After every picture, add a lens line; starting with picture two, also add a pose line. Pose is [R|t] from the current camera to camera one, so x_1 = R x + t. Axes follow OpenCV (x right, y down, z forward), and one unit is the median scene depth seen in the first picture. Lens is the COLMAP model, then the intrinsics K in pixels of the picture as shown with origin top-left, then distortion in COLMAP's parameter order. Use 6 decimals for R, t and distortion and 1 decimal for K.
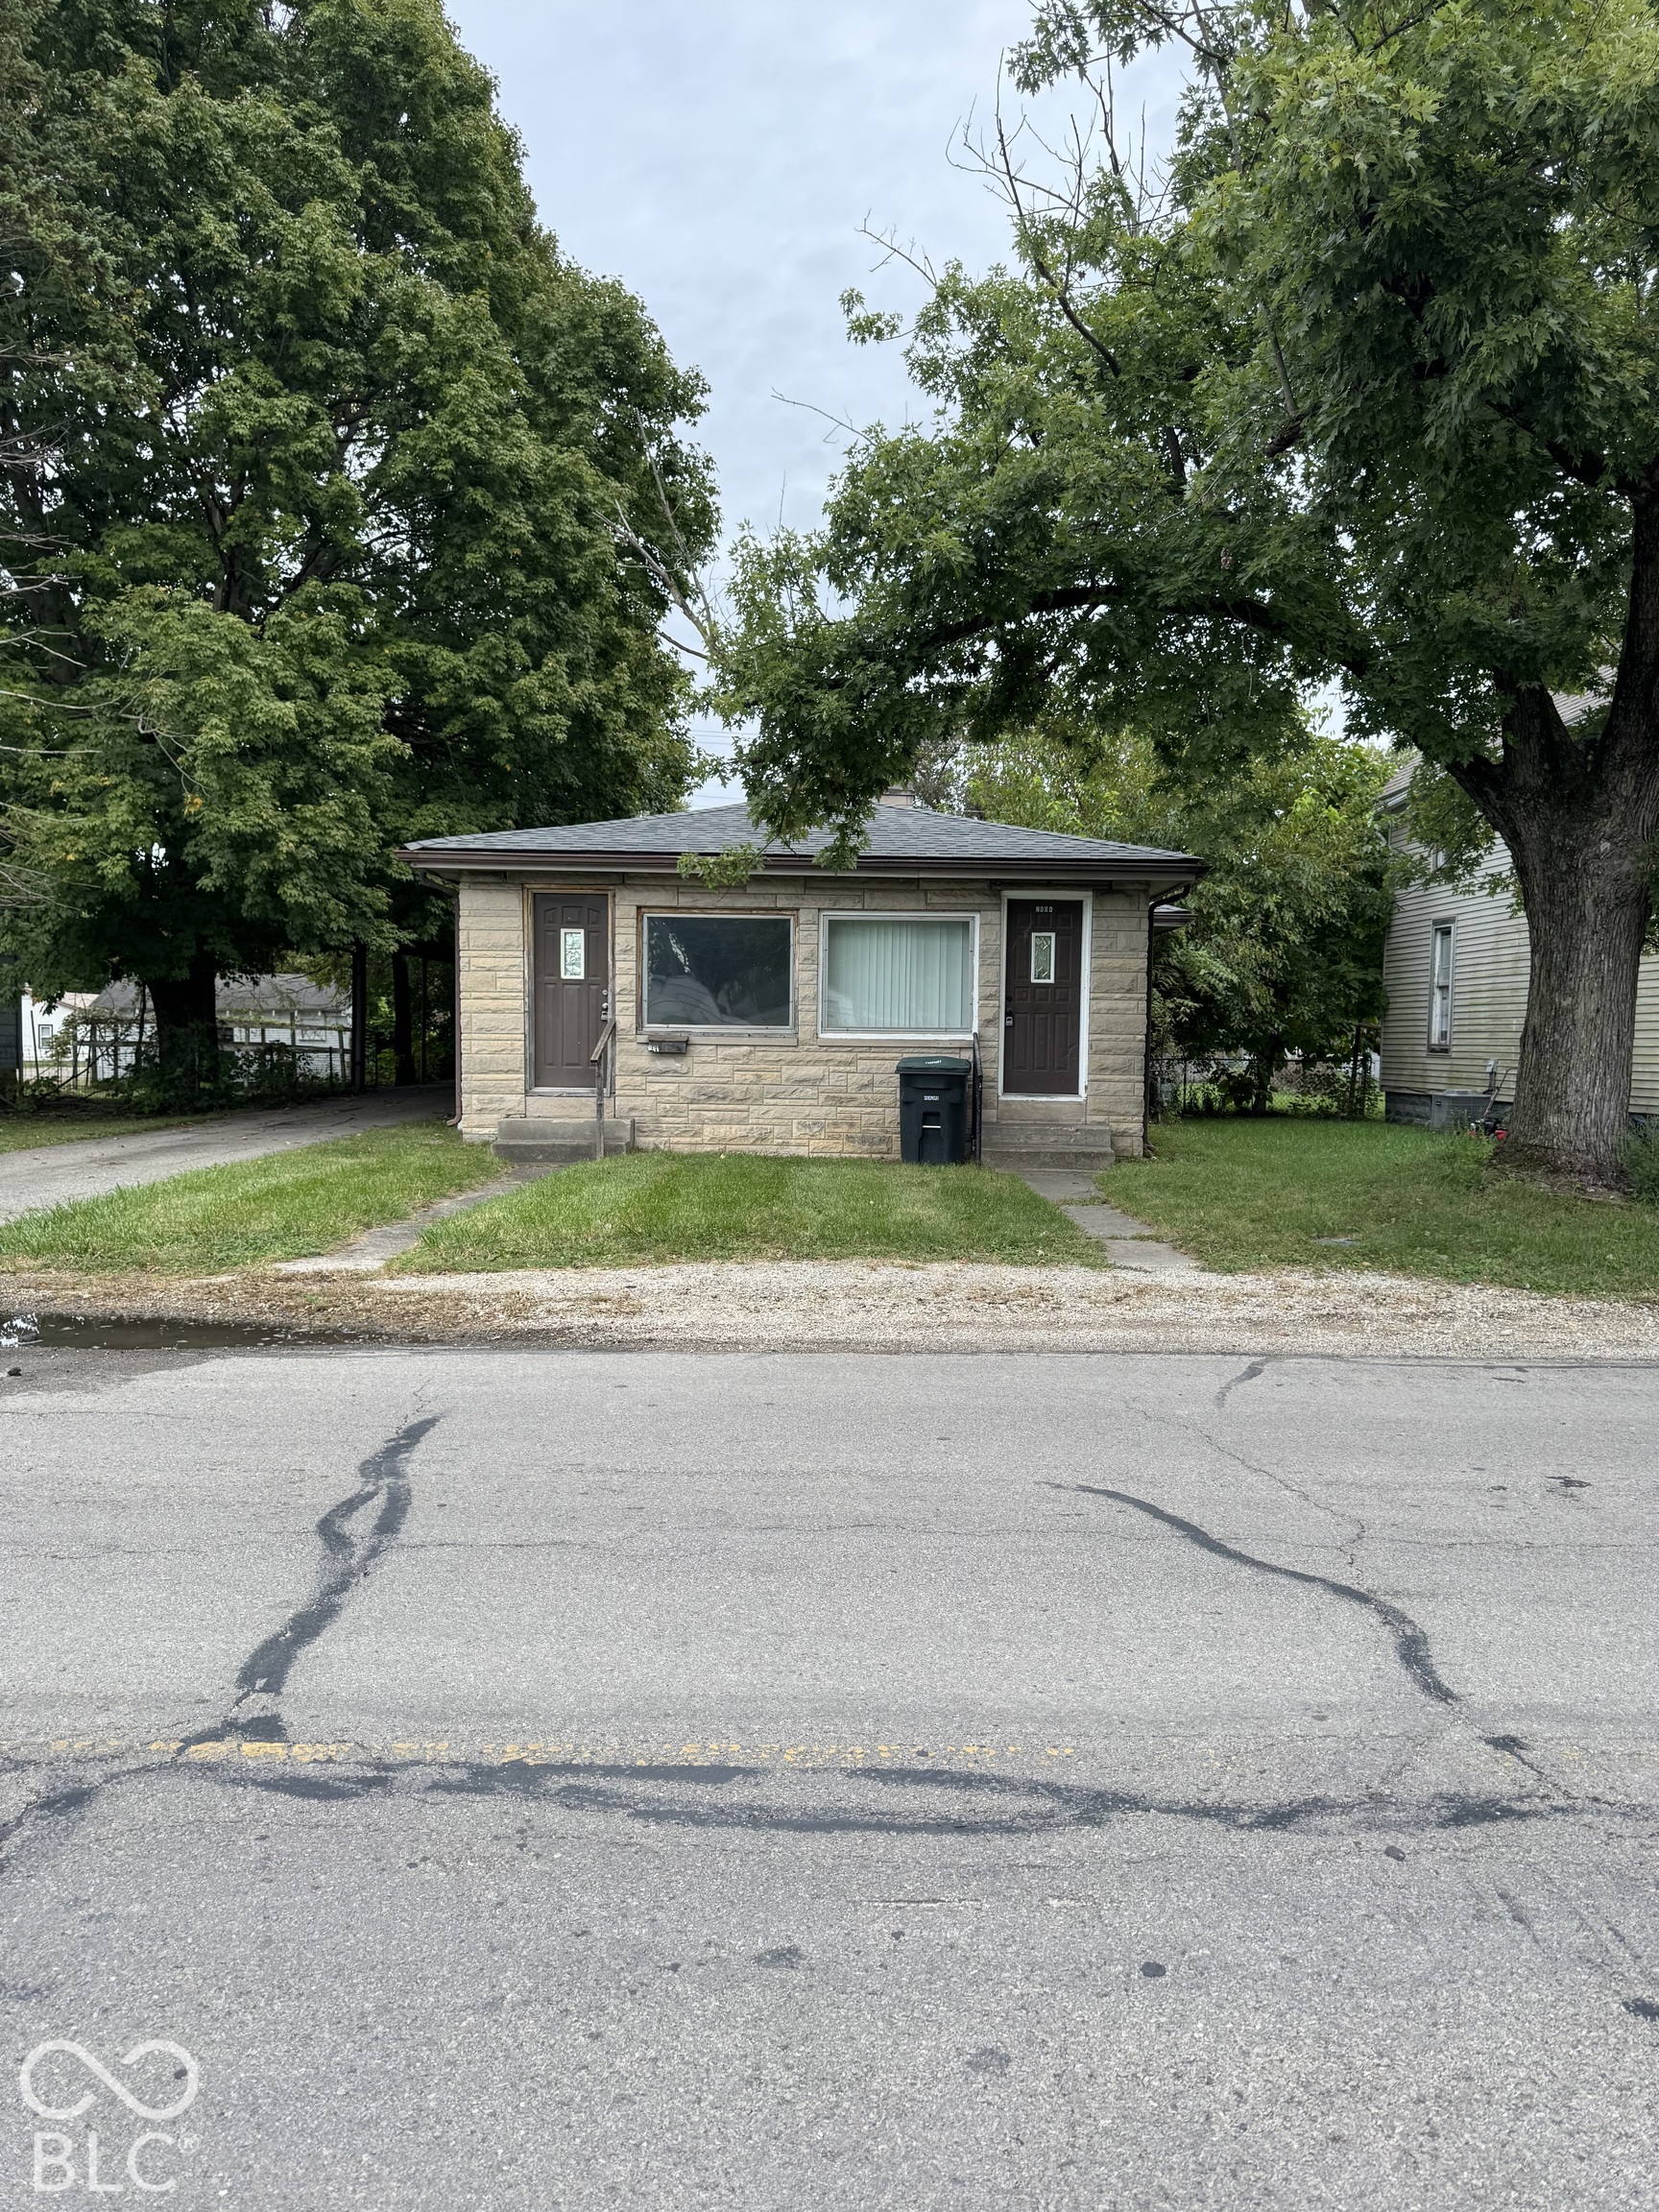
lens RADIAL K [[1538.0, 0, 829.5], [0, 1538.0, 1106.0], [0, 0, 1]] dist [0.004327, 0.000350]
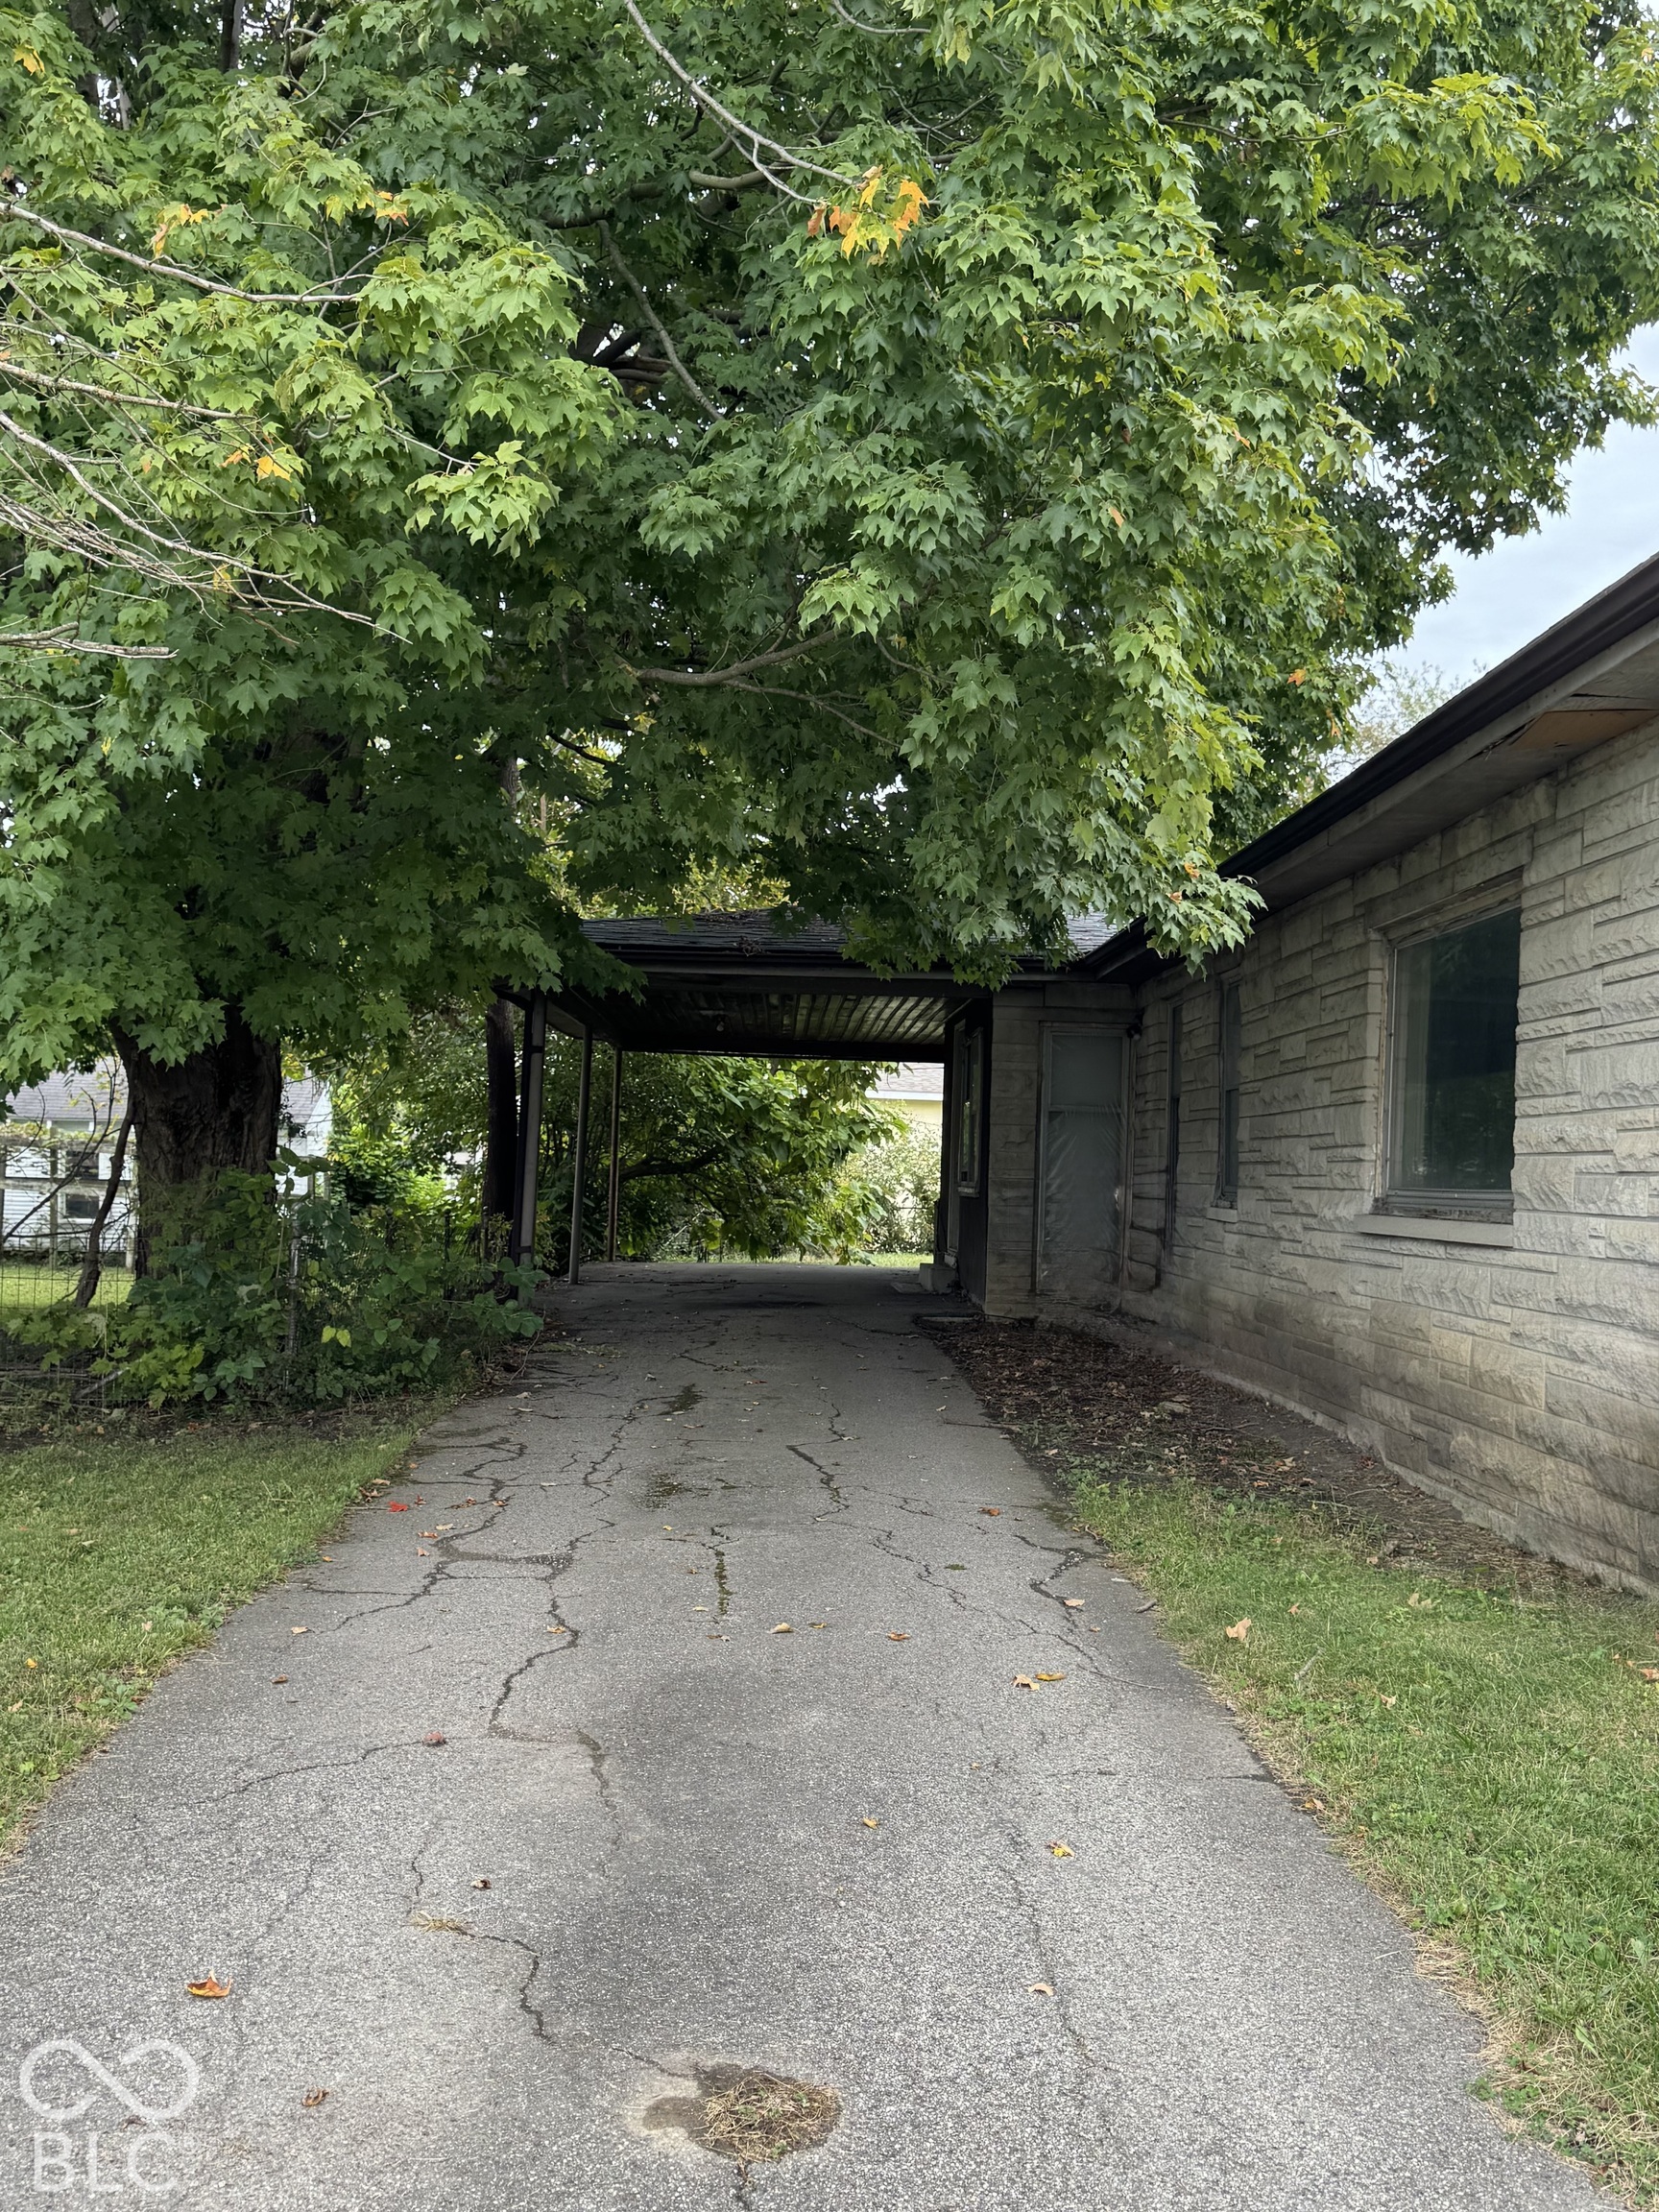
lens RADIAL K [[2068.2, 0, 829.5], [0, 2068.2, 1106.0], [0, 0, 1]] dist [0.139274, -0.267962]
pose [[0.999759, 0.021948, 0.001054, -0.392363], [-0.021764, 0.995700, -0.090039, -0.038345], [-0.003026, 0.089995, 0.995938, 0.676119]]
